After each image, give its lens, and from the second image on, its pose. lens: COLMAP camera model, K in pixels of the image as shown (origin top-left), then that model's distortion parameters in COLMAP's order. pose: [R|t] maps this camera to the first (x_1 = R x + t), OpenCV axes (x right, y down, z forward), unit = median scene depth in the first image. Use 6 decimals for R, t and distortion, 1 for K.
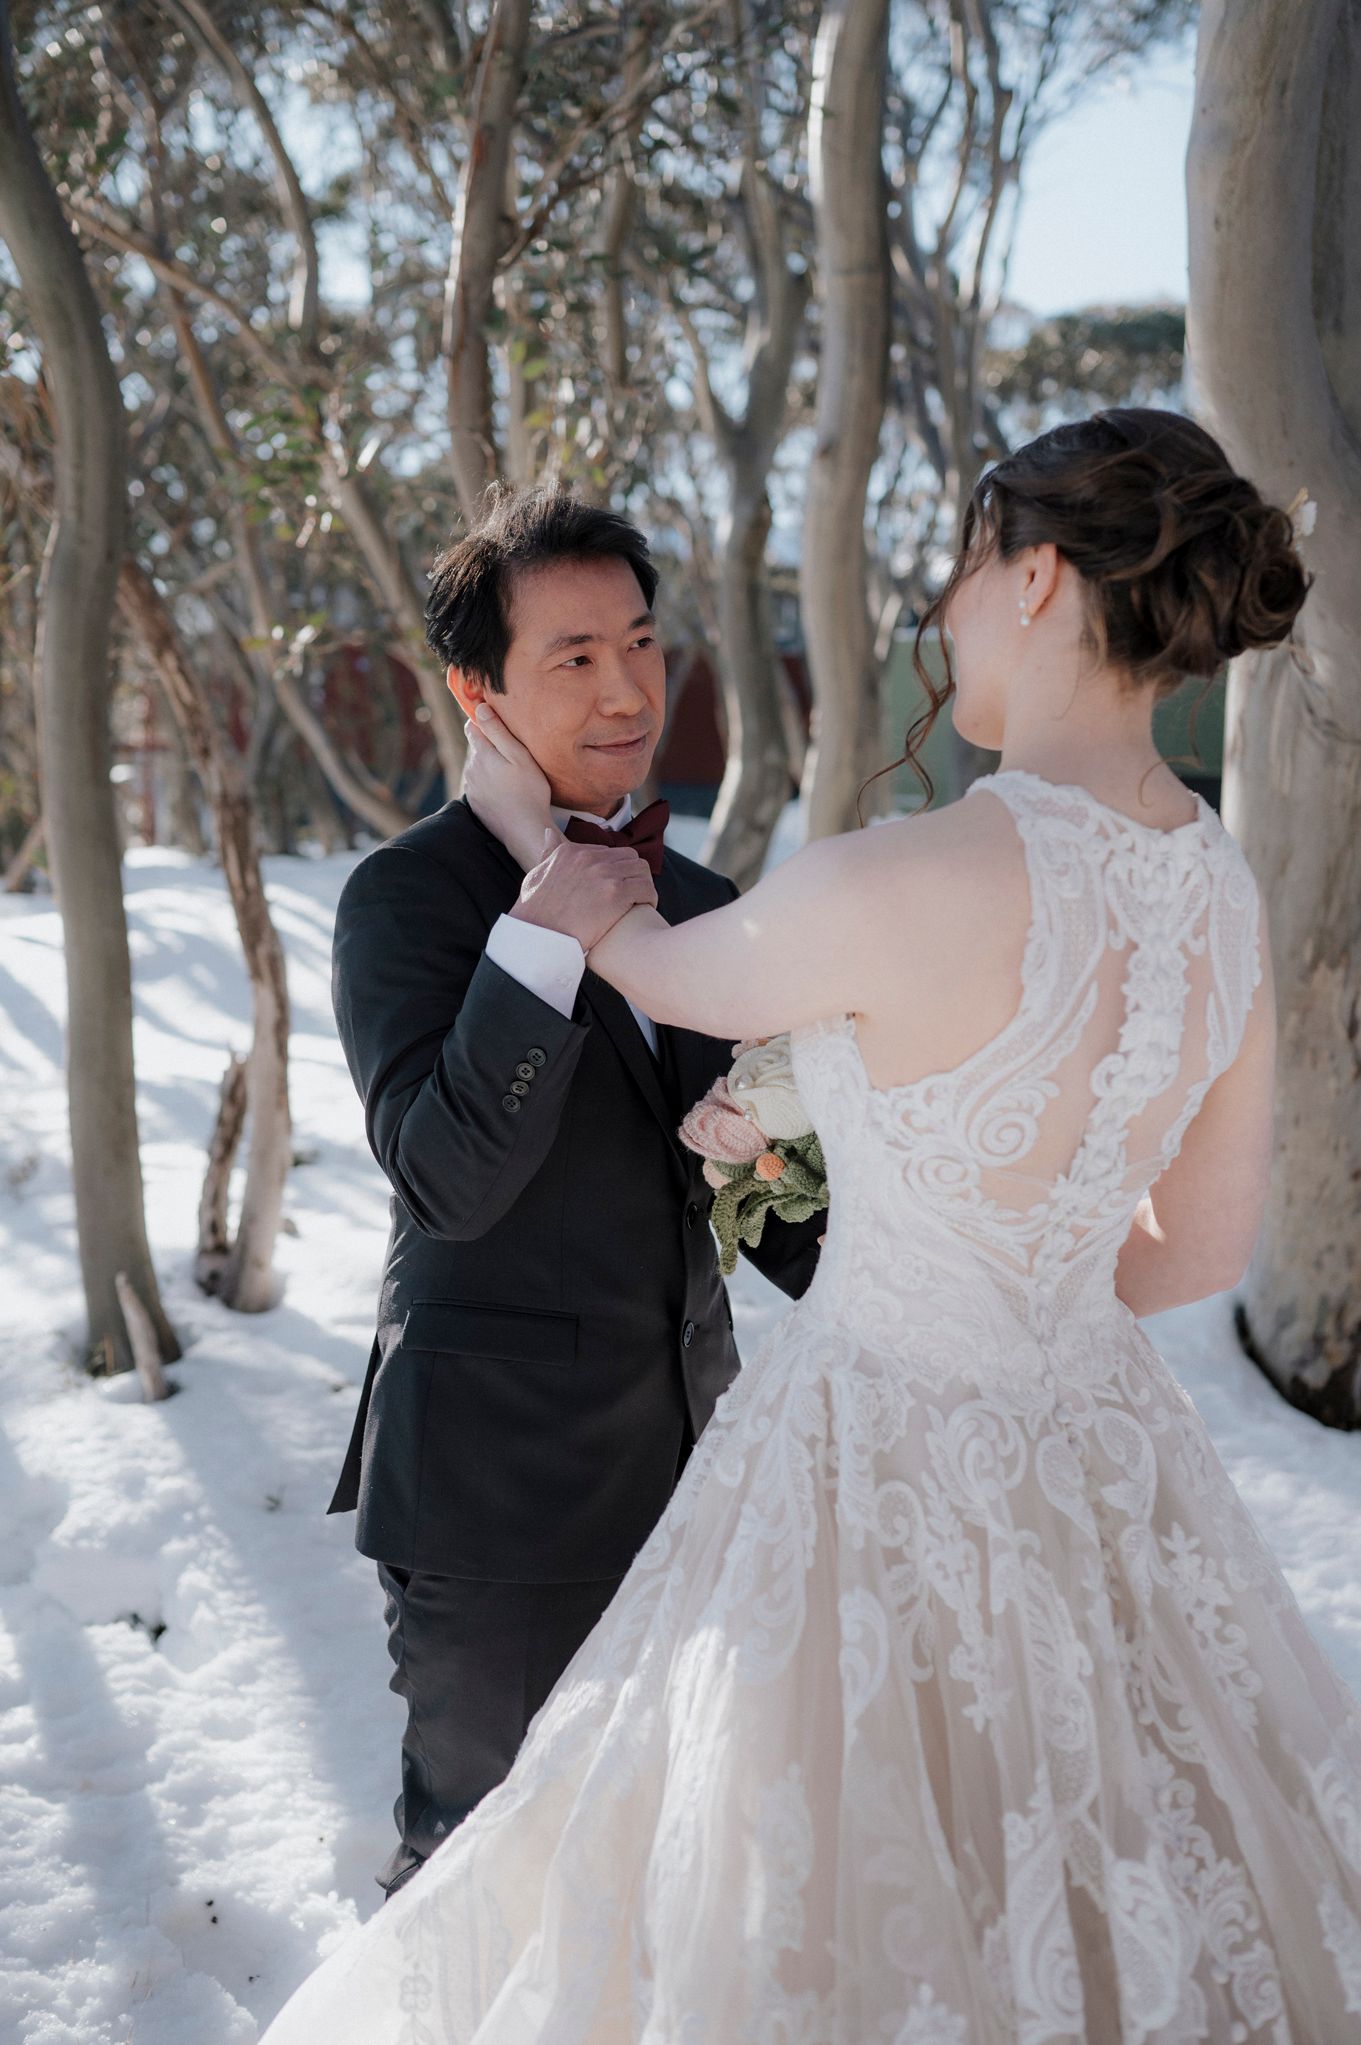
lens RADIAL K [[1951.3, 0, 680.5], [0, 1951.3, 1022.5], [0, 0, 1]] dist [0.050463, -0.002252]
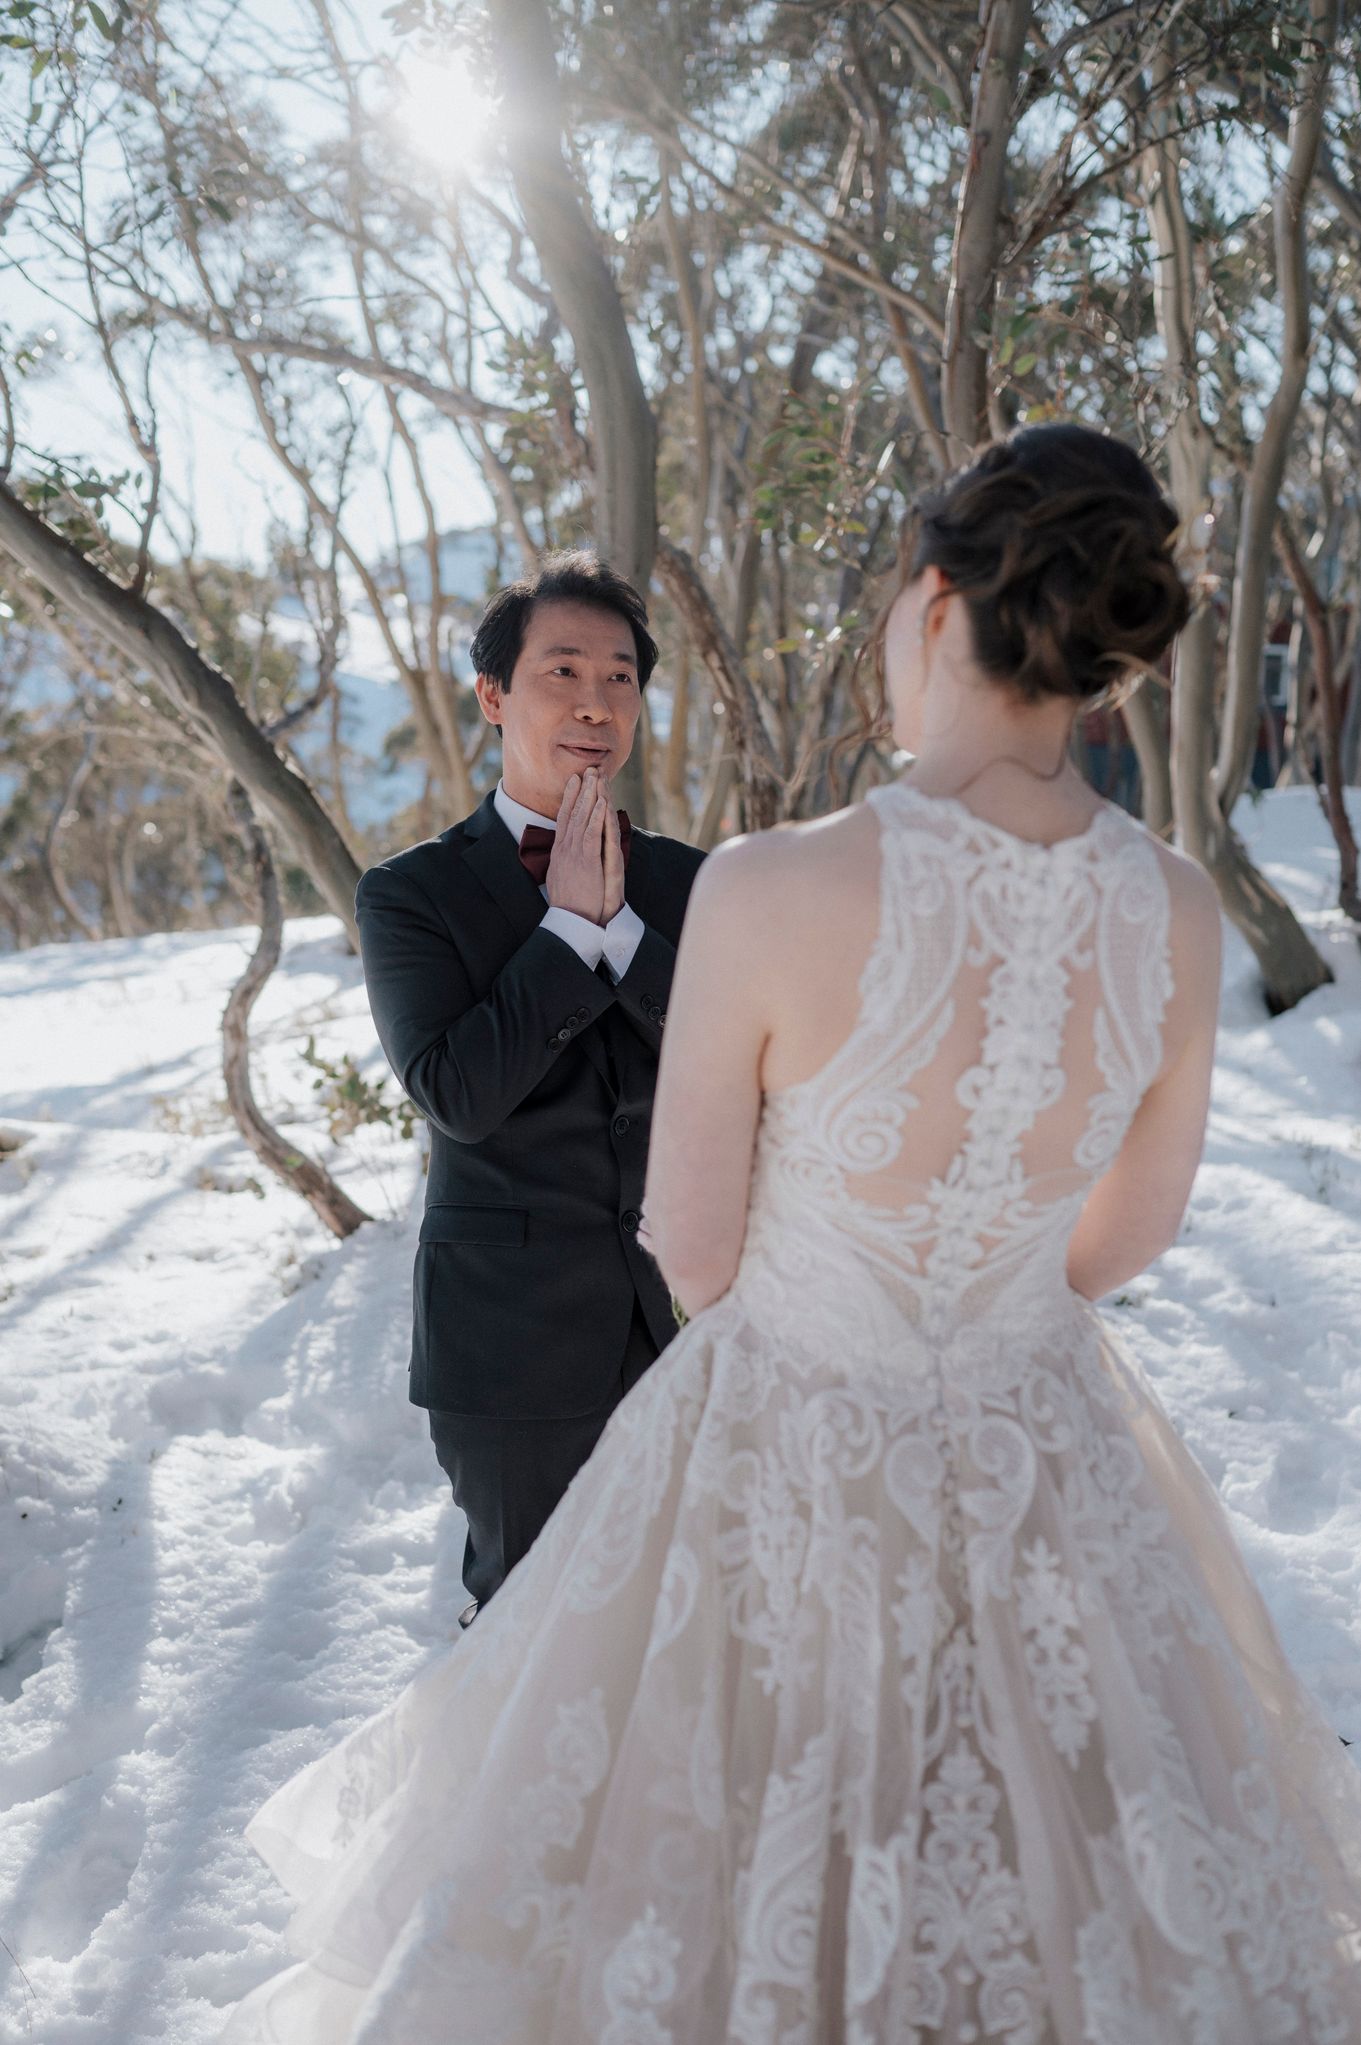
lens RADIAL K [[1951.3, 0, 680.5], [0, 1951.3, 1022.5], [0, 0, 1]] dist [0.050463, -0.002252]
pose [[0.893110, 0.040462, -0.448016, 0.534991], [-0.030943, 0.999113, 0.028550, -0.030857], [0.448774, -0.011636, 0.893570, 0.028582]]
